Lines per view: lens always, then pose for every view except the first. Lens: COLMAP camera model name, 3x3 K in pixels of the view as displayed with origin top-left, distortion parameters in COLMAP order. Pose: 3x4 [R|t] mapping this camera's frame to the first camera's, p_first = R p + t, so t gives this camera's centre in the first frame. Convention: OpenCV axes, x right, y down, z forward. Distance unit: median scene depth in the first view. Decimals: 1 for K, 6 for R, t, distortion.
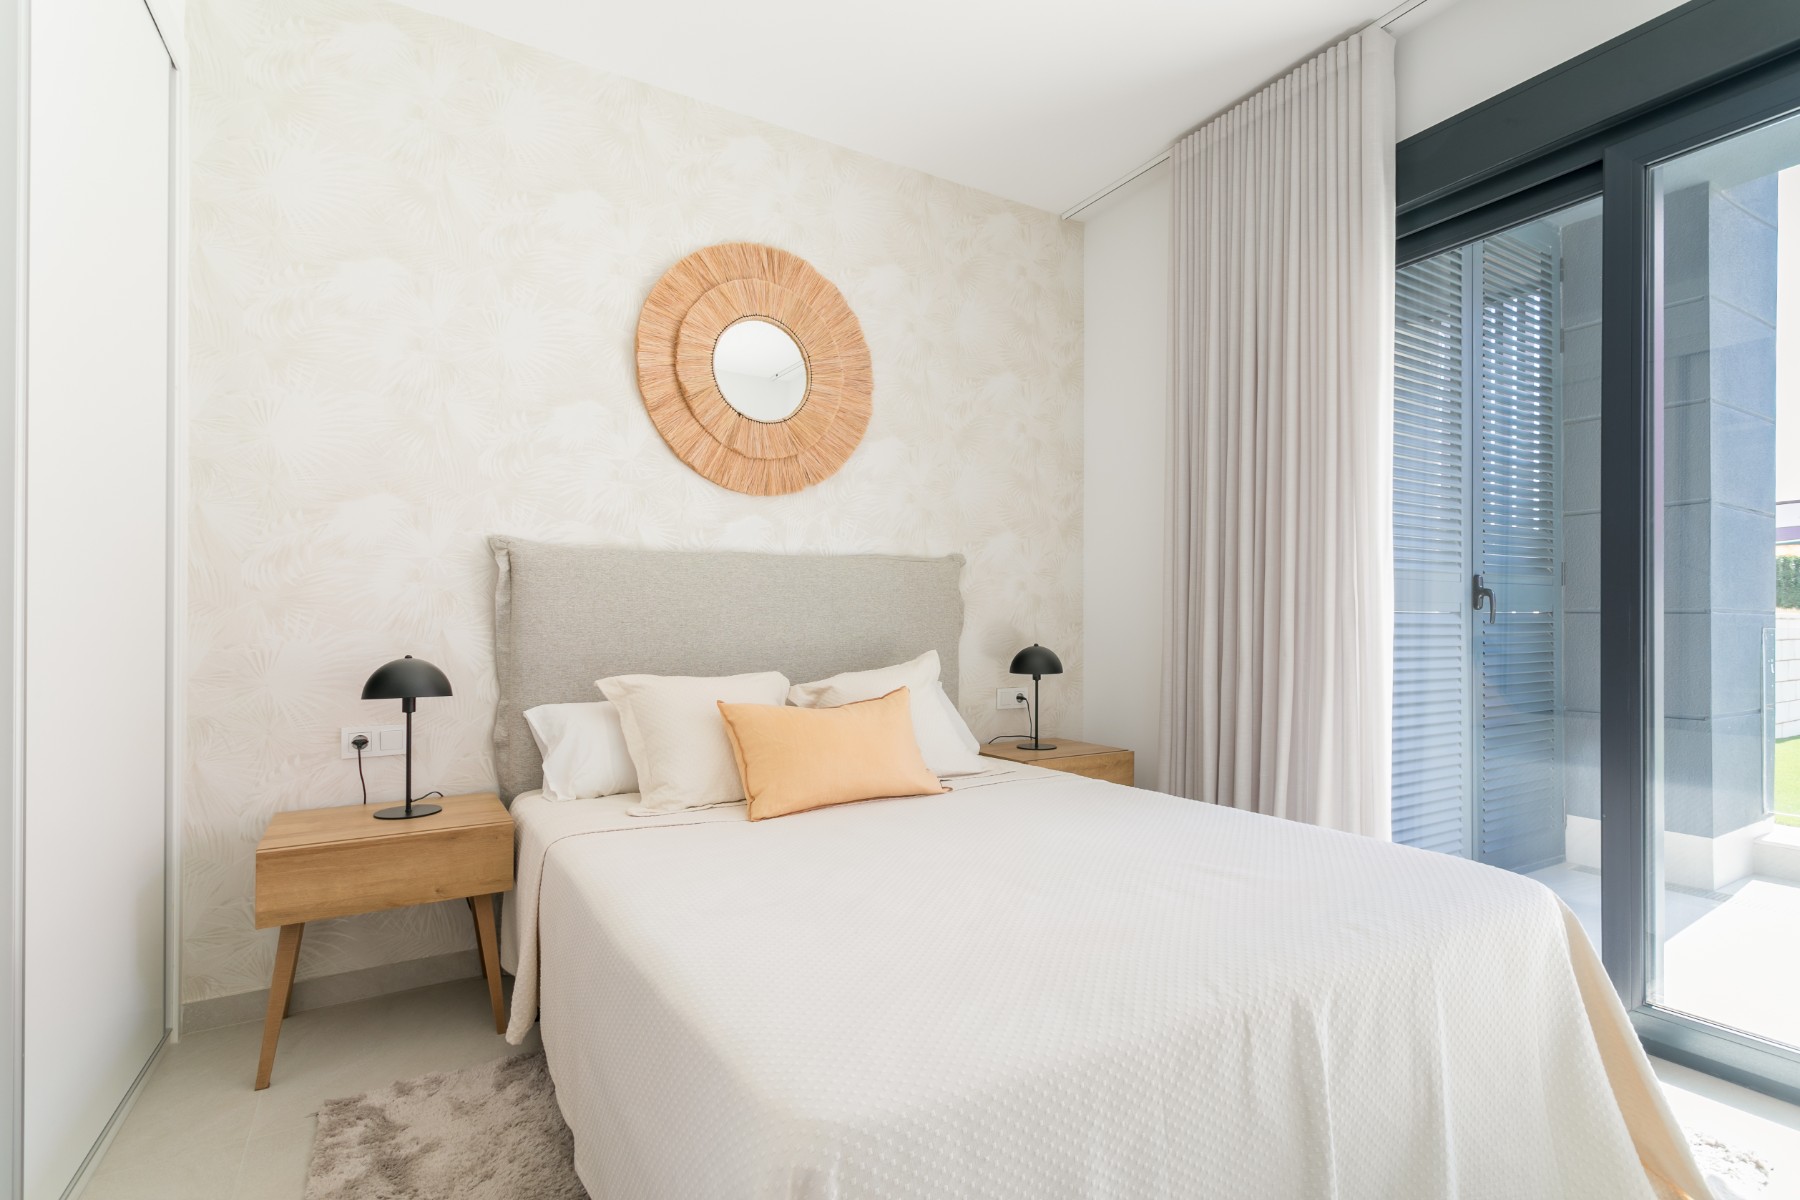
lens RADIAL K [[862.9, 0, 900.0], [0, 862.9, 600.0], [0, 0, 1]] dist [0.001042, 0.001748]
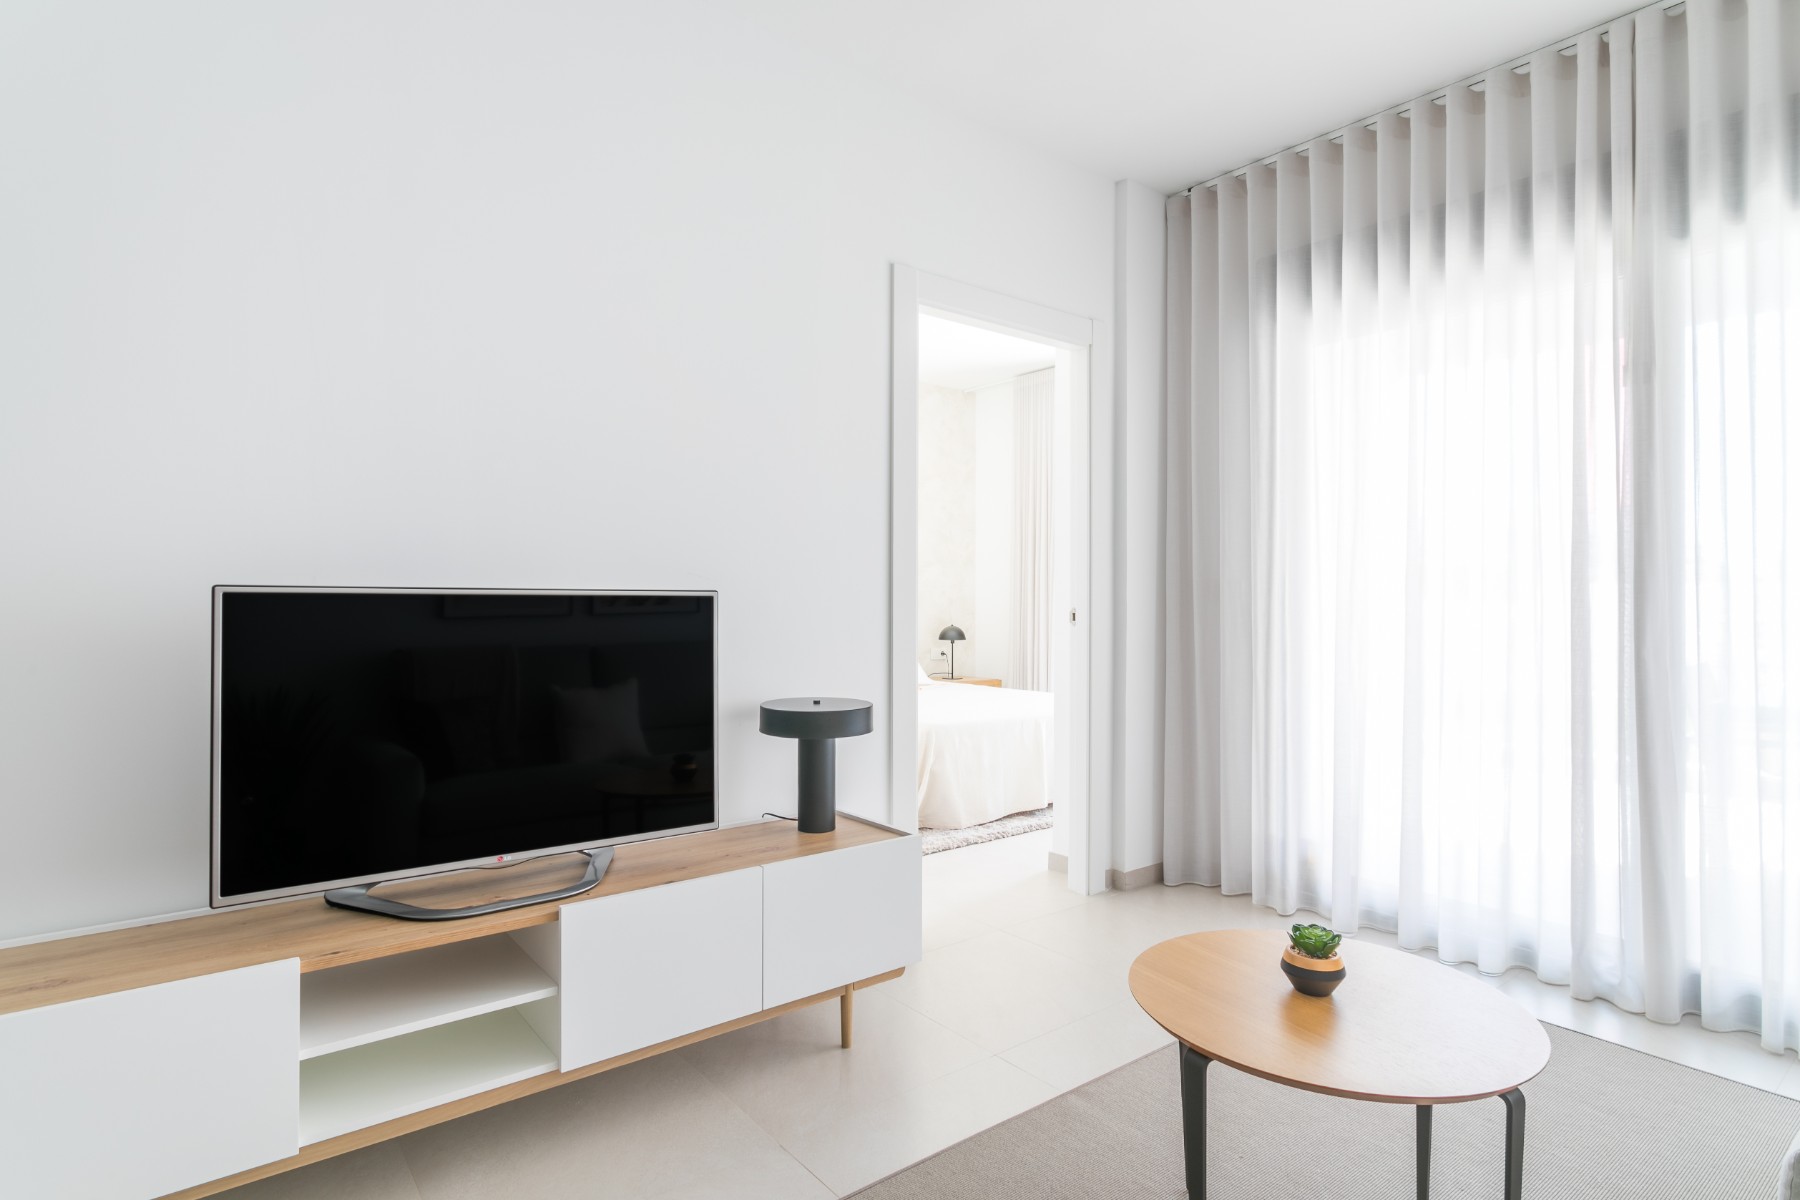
lens RADIAL K [[957.6, 0, 900.0], [0, 957.6, 600.0], [0, 0, 1]] dist [0.001651, 0.000167]
pose [[0.989248, -0.001915, 0.146237, -0.281867], [-0.001103, 0.999788, 0.020557, -0.051096], [-0.146246, -0.020498, 0.989036, -1.147726]]
